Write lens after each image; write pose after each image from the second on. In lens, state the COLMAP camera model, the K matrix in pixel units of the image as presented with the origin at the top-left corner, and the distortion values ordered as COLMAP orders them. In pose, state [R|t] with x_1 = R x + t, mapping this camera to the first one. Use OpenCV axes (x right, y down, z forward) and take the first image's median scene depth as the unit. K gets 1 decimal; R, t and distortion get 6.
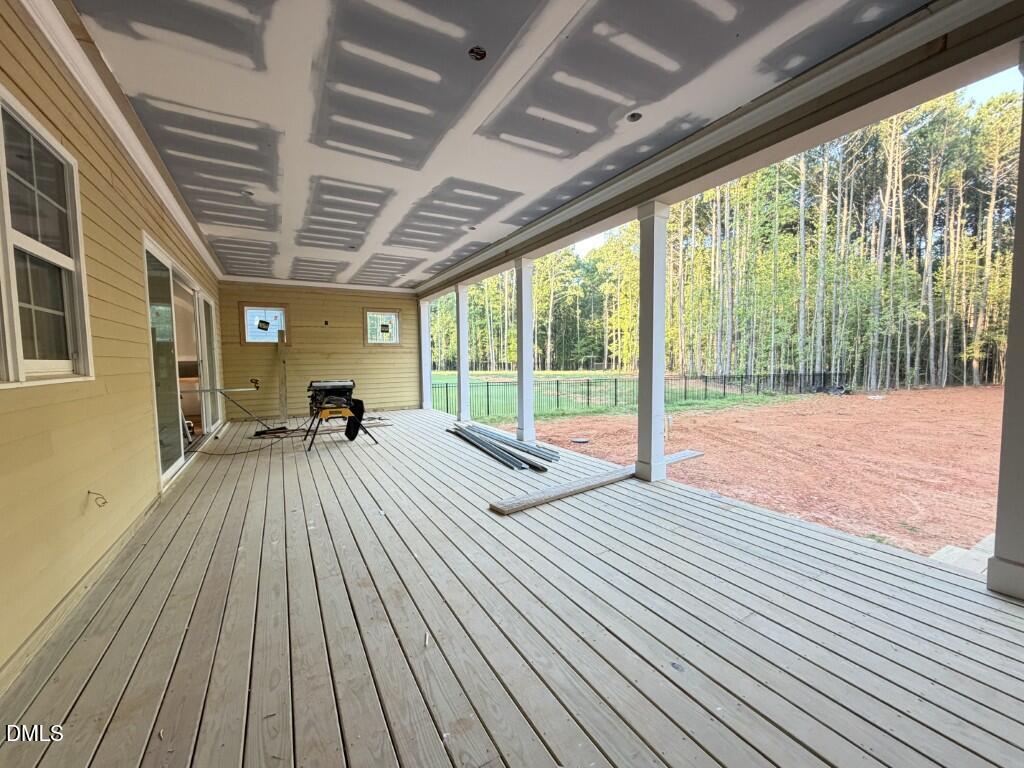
lens RADIAL K [[409.8, 0, 509.4], [0, 409.8, 384.7], [0, 0, 1]] dist [0.000136, 0.000014]
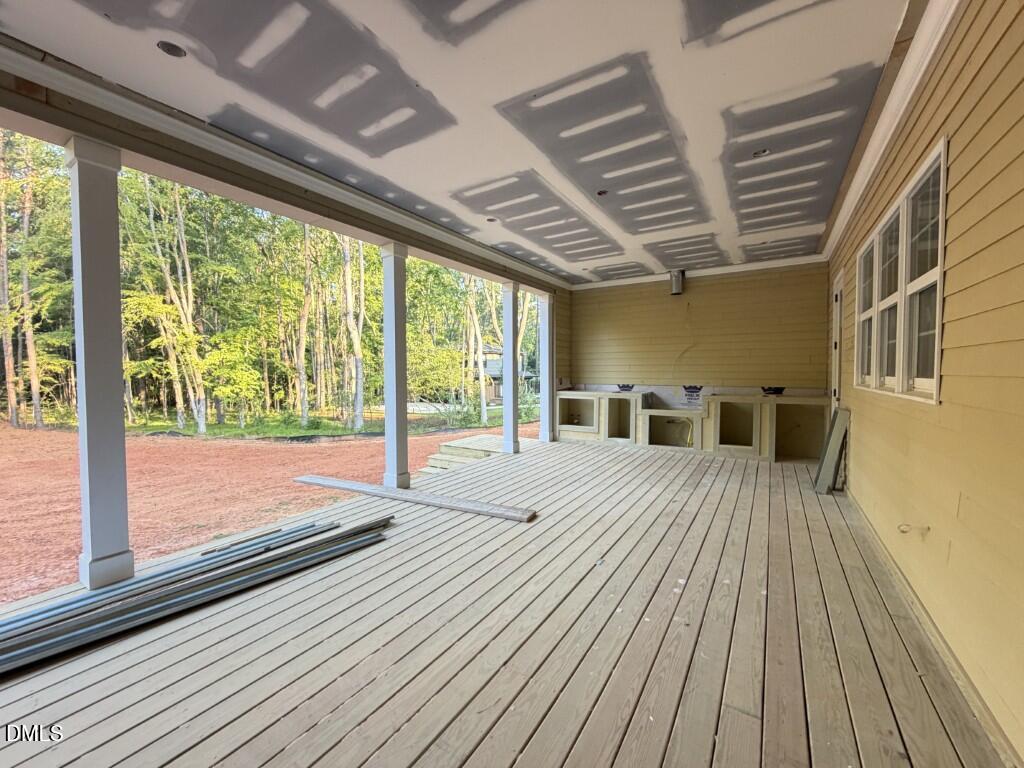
lens RADIAL K [[407.1, 0, 512.1], [0, 407.1, 384.0], [0, 0, 1]] dist [-0.000803, -0.000168]
pose [[-0.467791, -0.011584, 0.883763, -0.956772], [0.065735, 0.996689, 0.047859, -0.104511], [-0.881391, 0.080482, -0.465481, 1.511497]]
